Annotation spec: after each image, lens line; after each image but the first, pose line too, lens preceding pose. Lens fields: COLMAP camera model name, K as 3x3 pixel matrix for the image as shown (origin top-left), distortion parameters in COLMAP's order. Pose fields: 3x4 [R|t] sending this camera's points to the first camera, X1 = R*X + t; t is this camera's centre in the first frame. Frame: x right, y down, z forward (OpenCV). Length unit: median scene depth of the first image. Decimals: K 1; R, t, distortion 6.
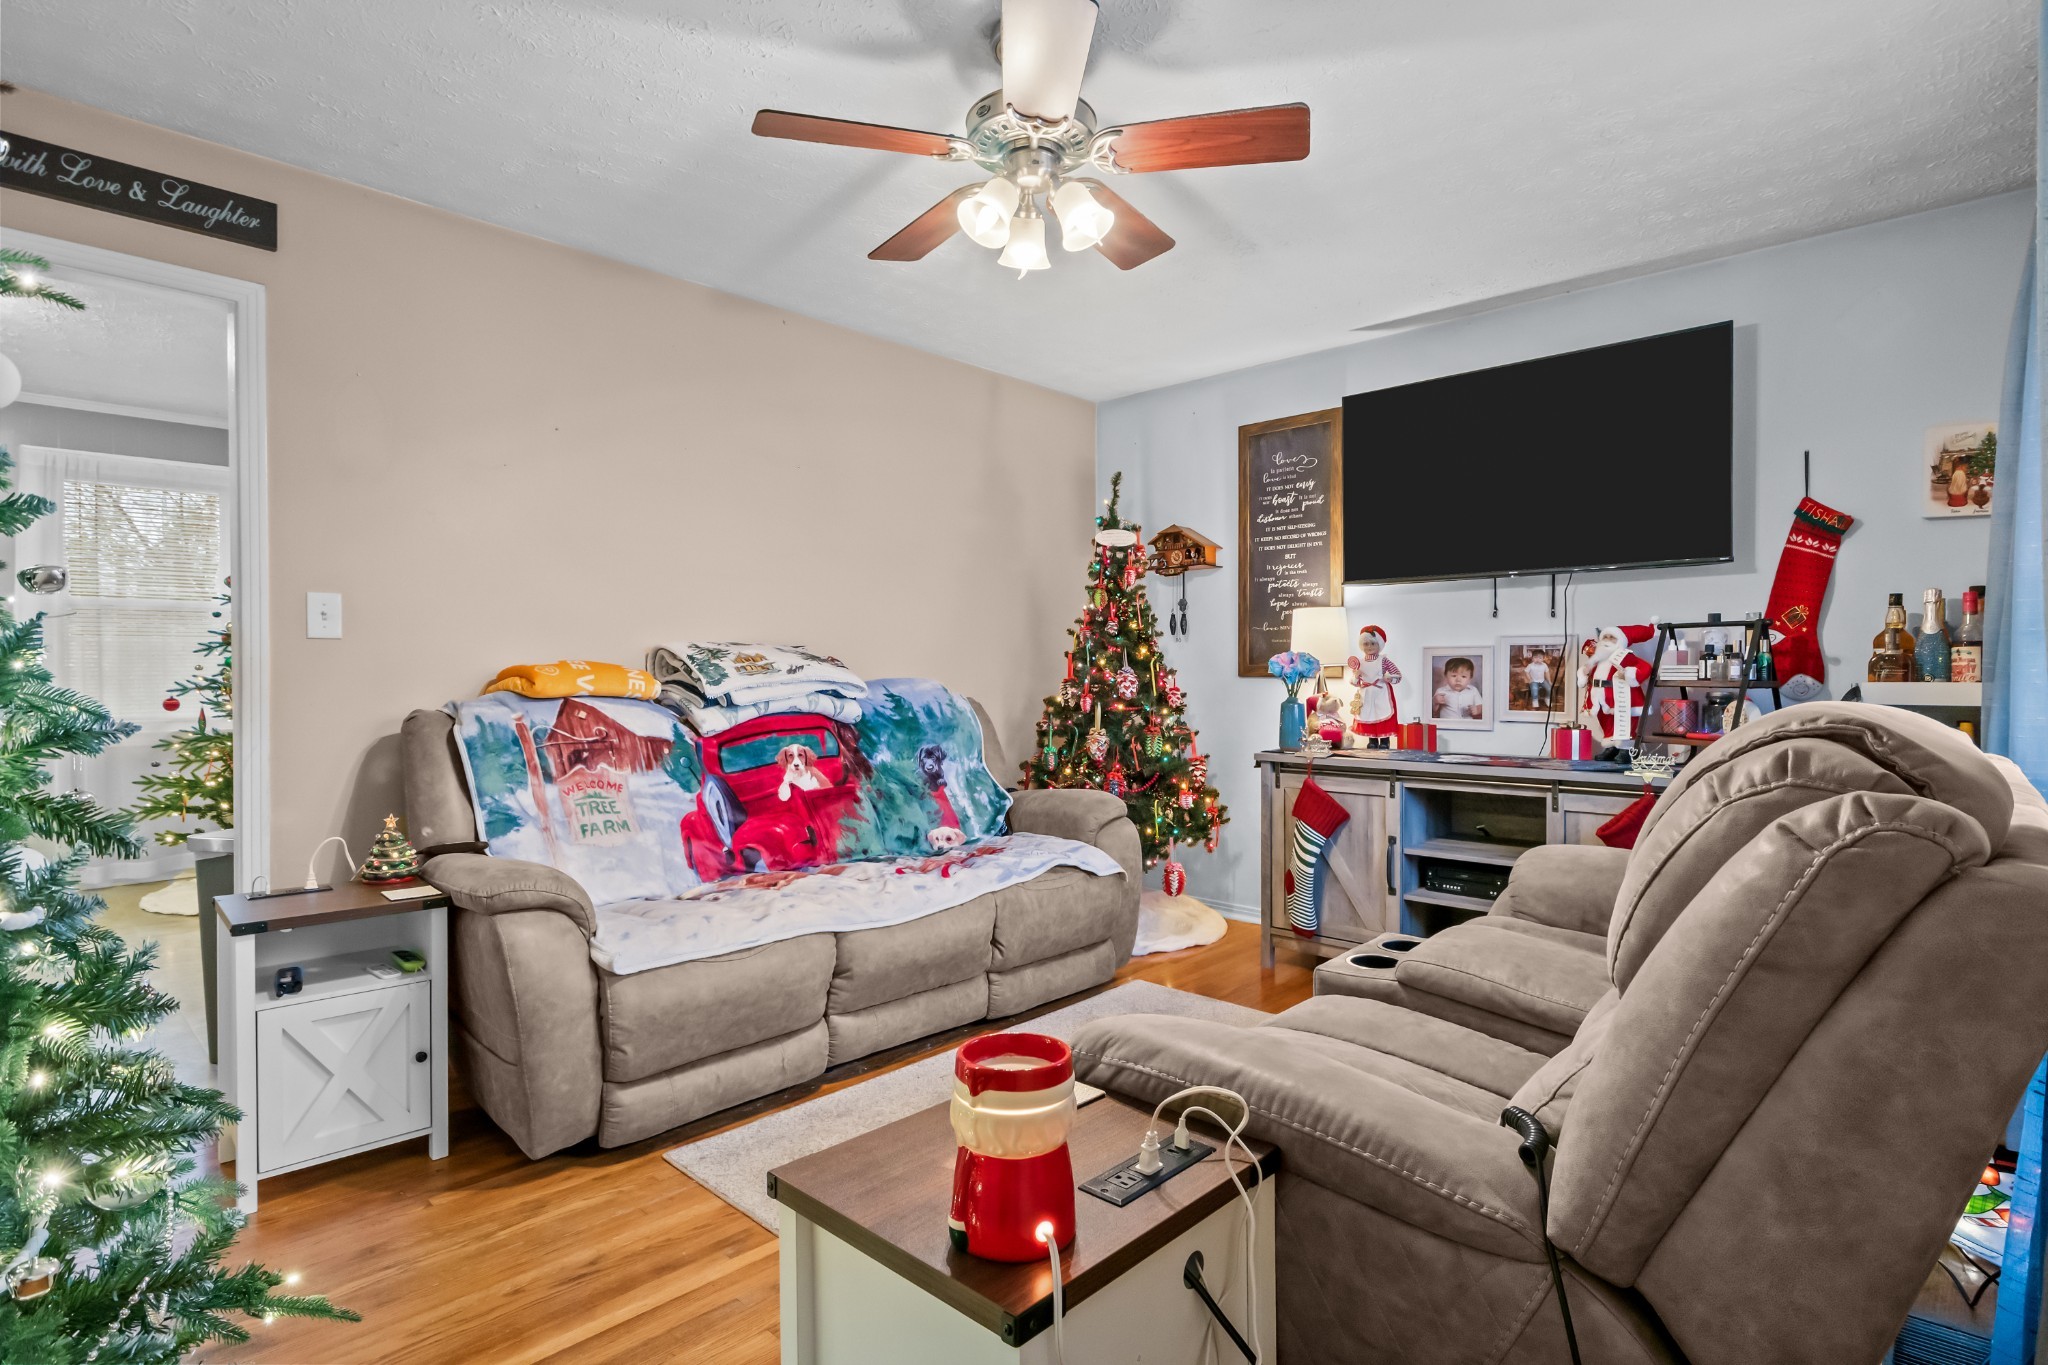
lens RADIAL K [[1051.1, 0, 1024.0], [0, 1051.1, 682.5], [0, 0, 1]] dist [0.000293, 0.000027]
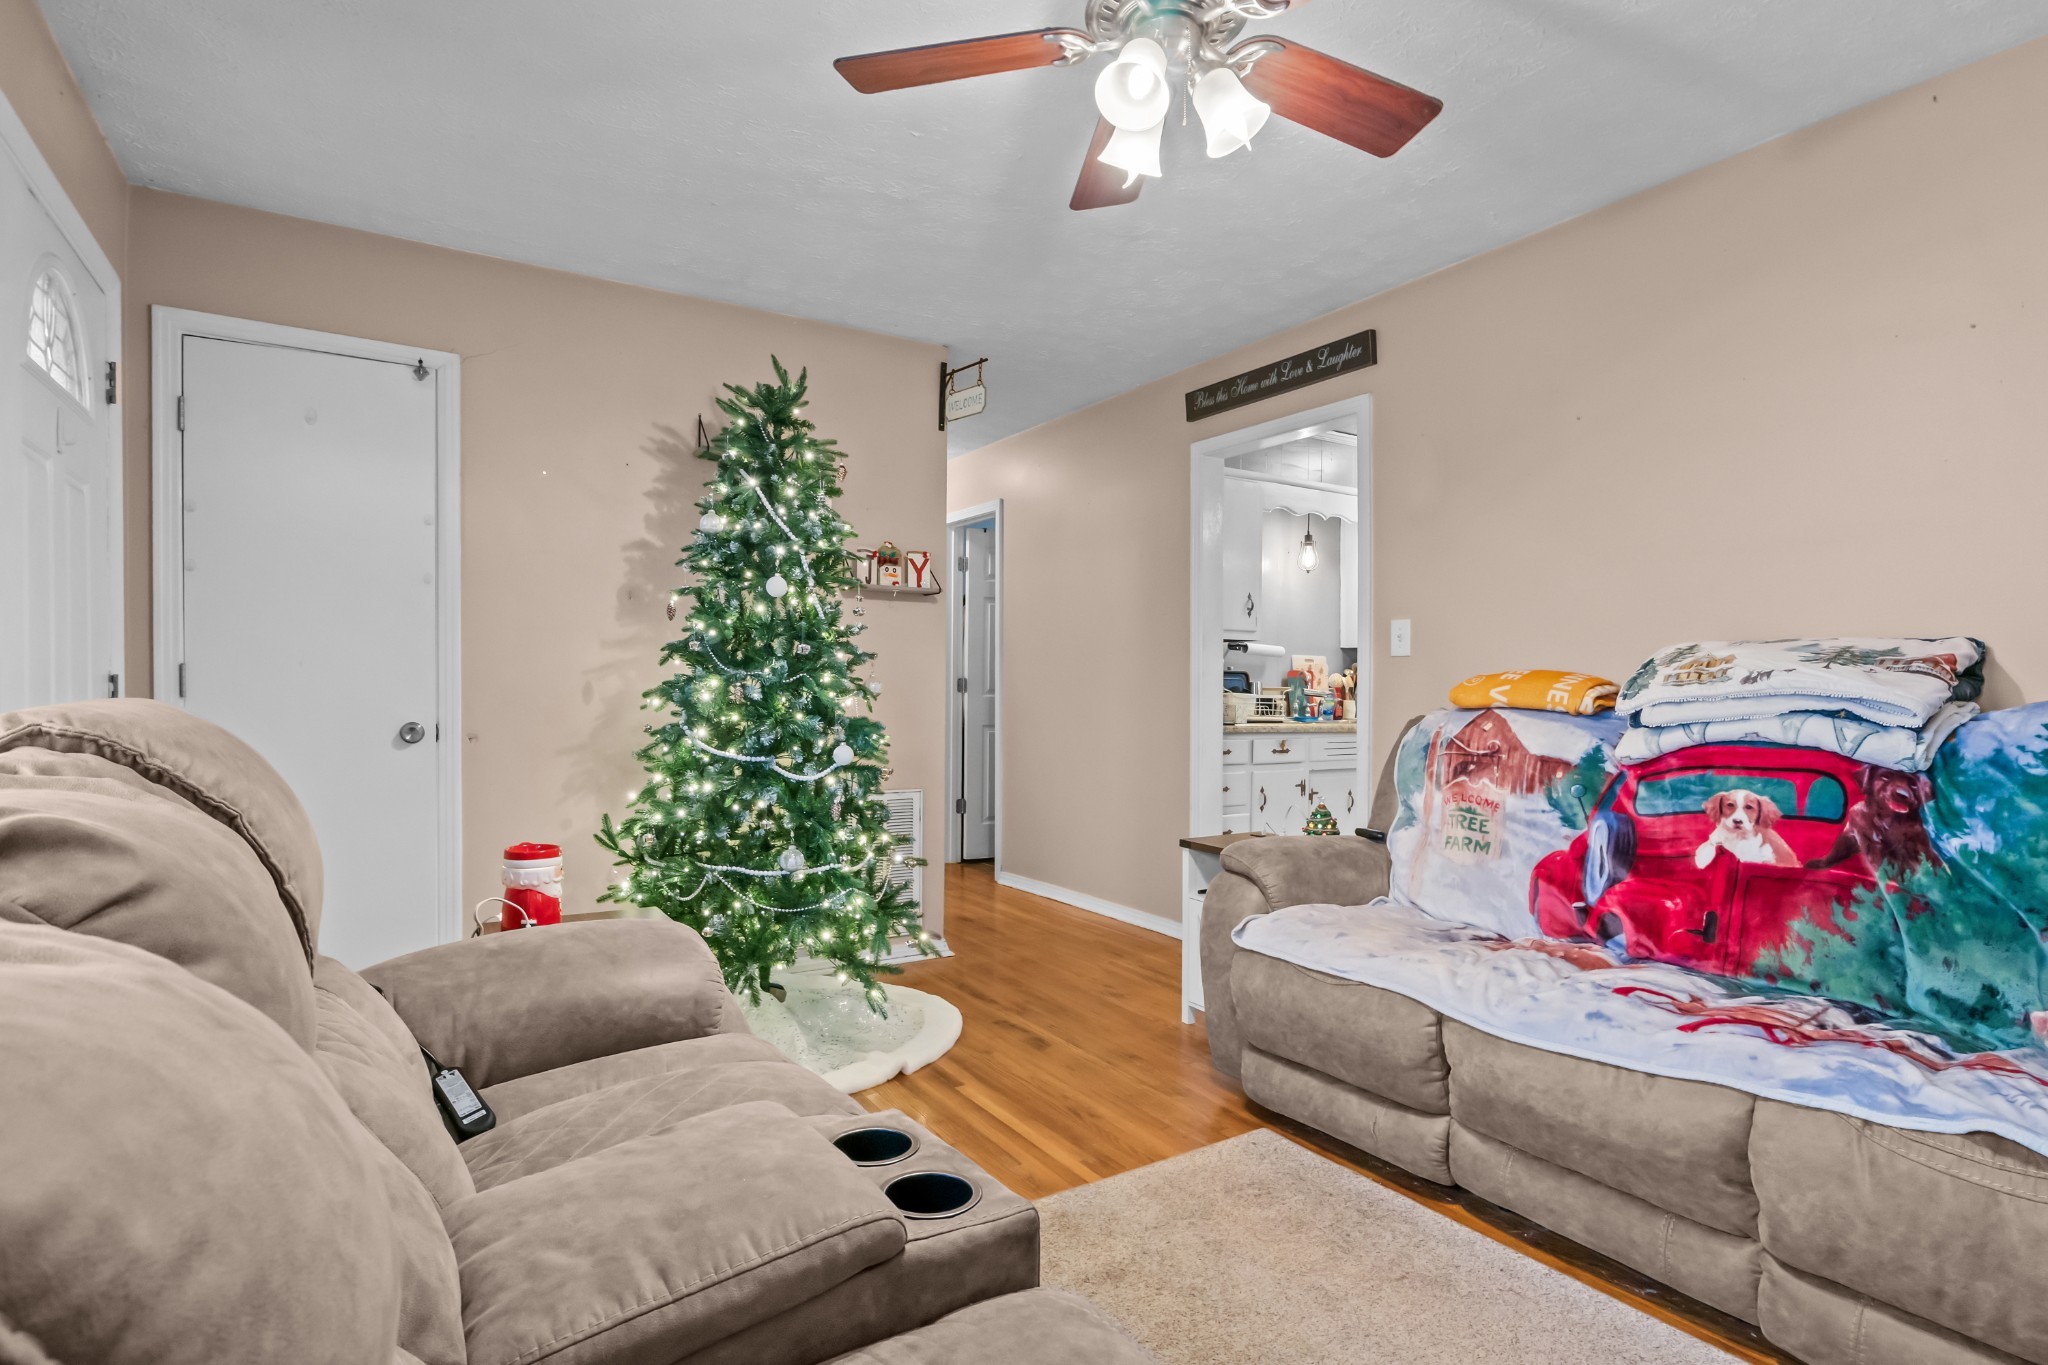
lens RADIAL K [[1048.3, 0, 1026.8], [0, 1048.3, 696.9], [0, 0, 1]] dist [0.000538, -0.000034]
pose [[-0.248784, 0.007317, -0.968531, 0.585671], [-0.013392, 0.999850, 0.010994, -0.001202], [0.968466, 0.015706, -0.248648, 0.795676]]
